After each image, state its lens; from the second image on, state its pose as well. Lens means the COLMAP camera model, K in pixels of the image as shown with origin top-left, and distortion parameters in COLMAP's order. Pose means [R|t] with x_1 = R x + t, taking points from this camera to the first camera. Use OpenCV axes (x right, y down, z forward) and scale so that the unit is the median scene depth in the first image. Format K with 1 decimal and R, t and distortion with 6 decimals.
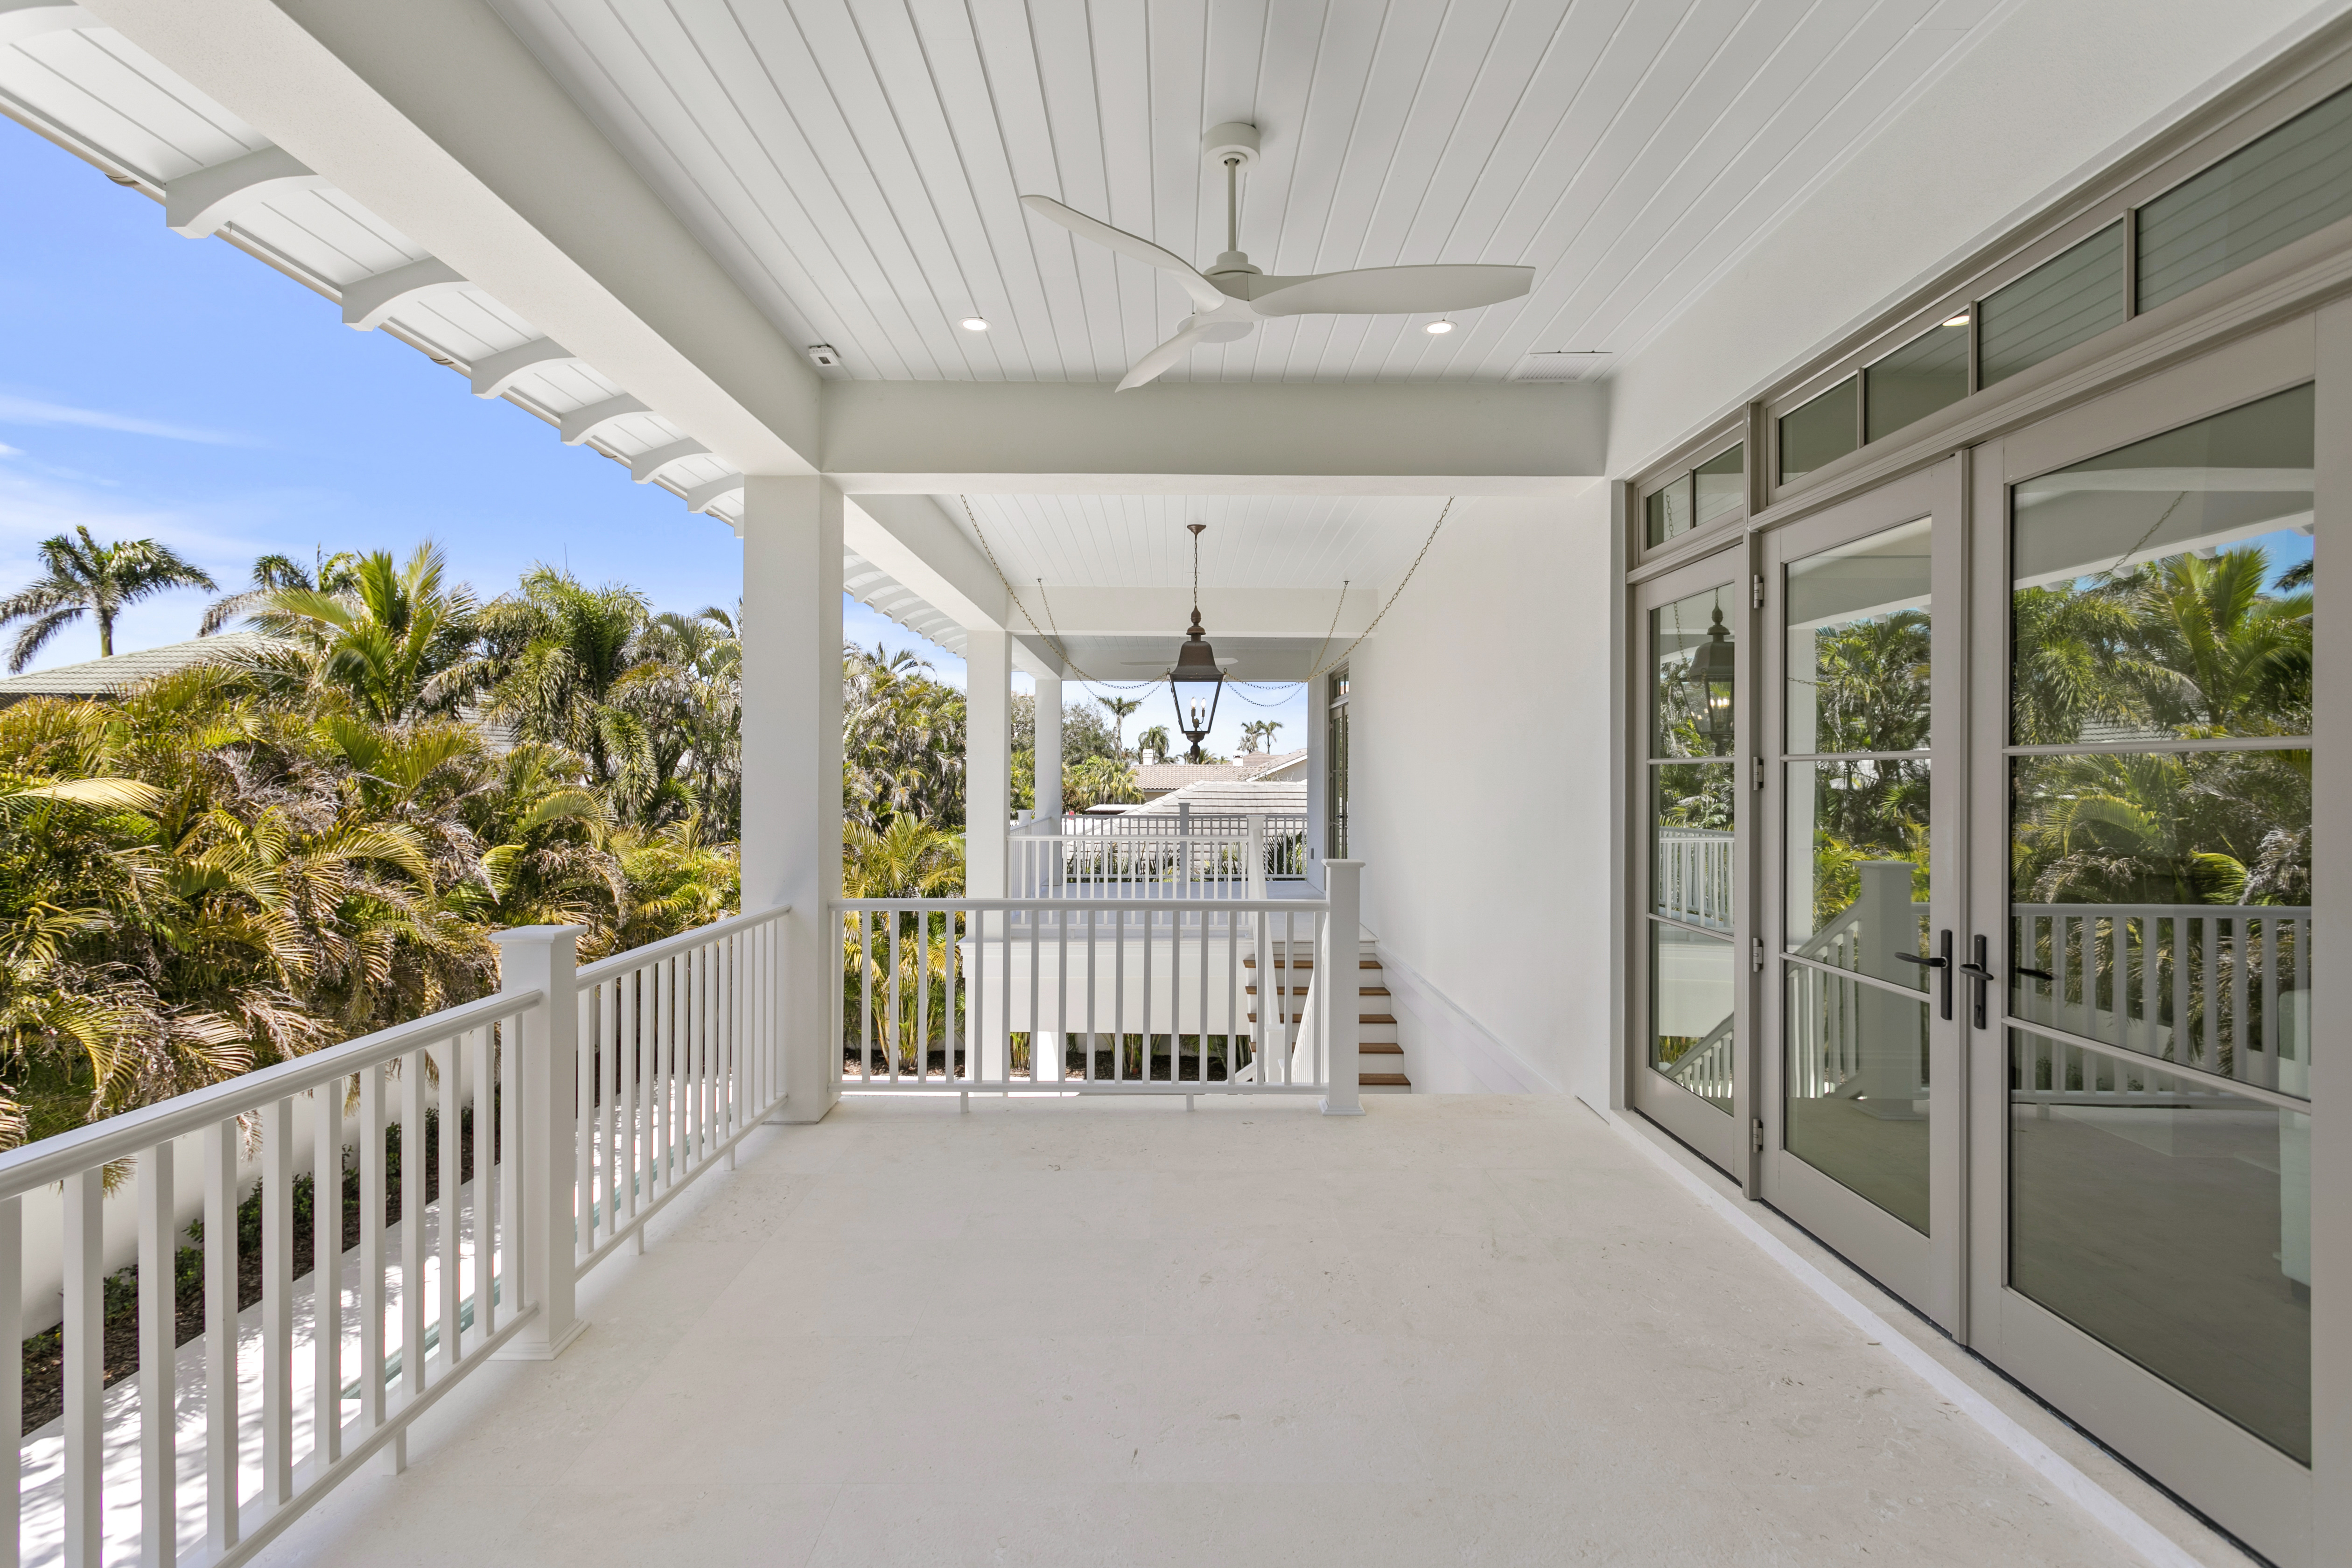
lens RADIAL K [[1126.6, 0, 1157.5], [0, 1126.6, 781.6], [0, 0, 1]] dist [0.018223, -0.001209]
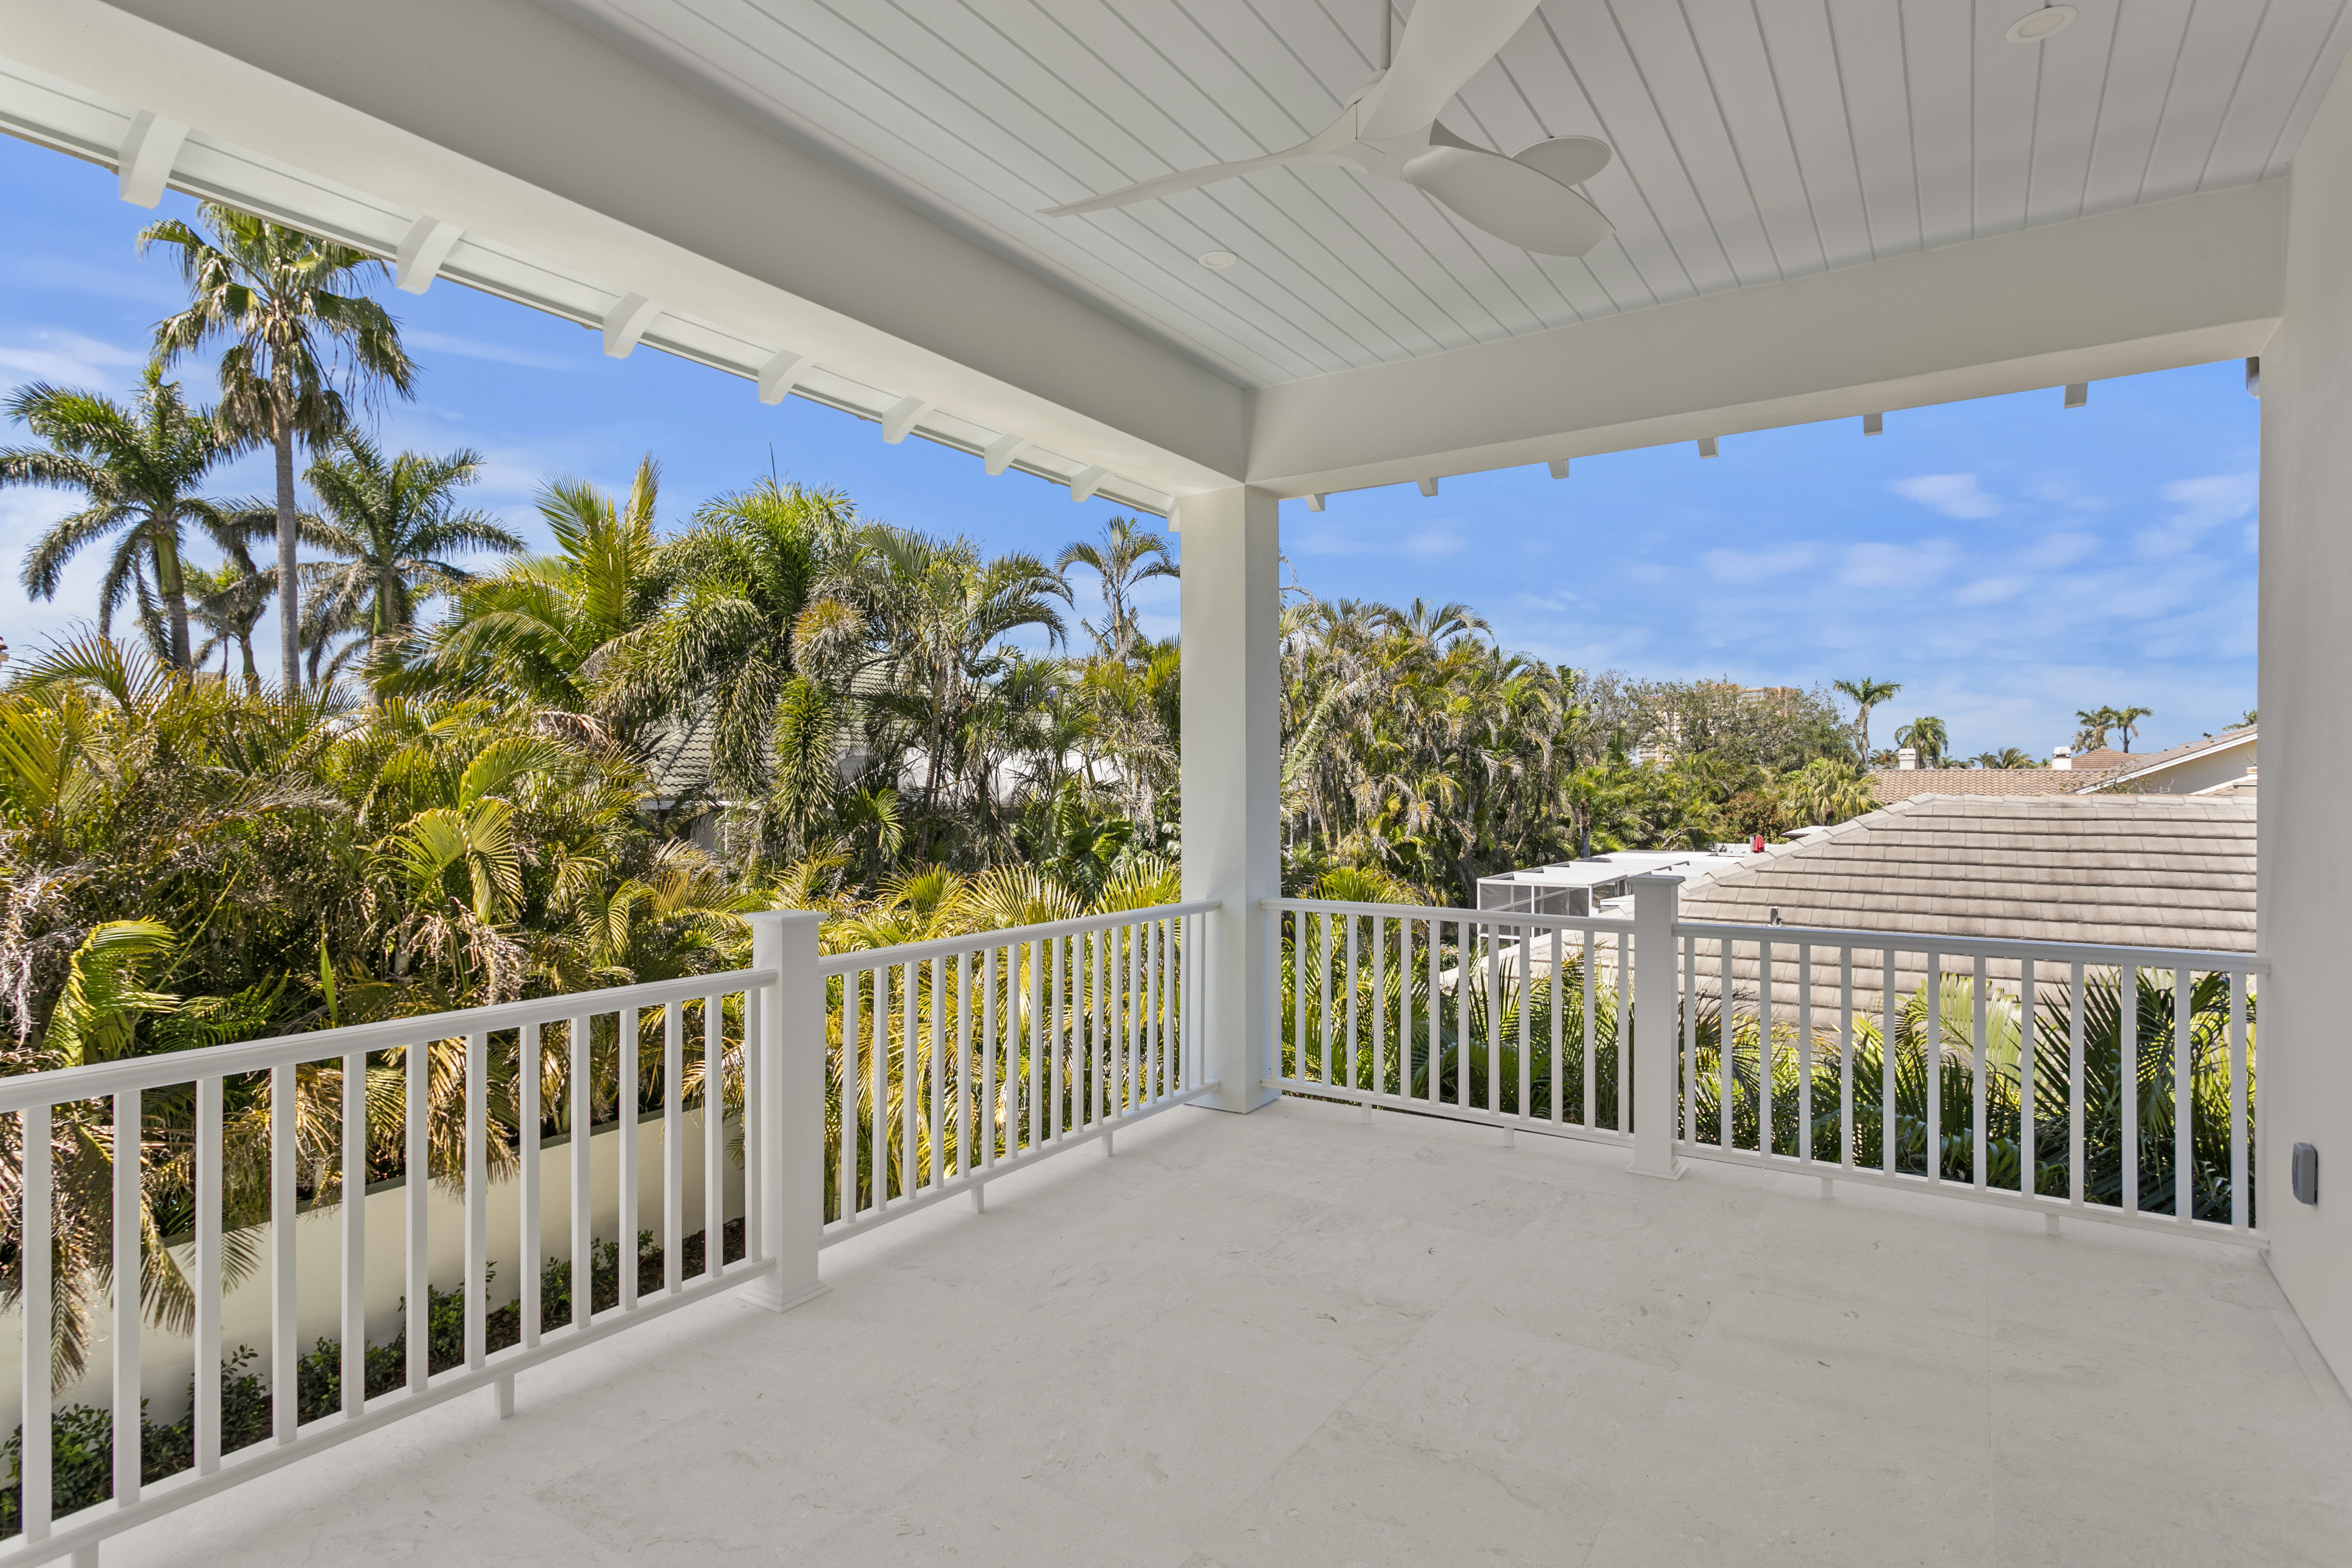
lens RADIAL K [[1195.1, 0, 1149.3], [0, 1195.1, 788.5], [0, 0, 1]] dist [-0.002693, 0.000276]
pose [[0.832099, -0.001353, -0.554625, 0.017182], [-0.000548, 0.999995, -0.003263, -0.000455], [0.554626, 0.003019, 0.832094, 0.145767]]
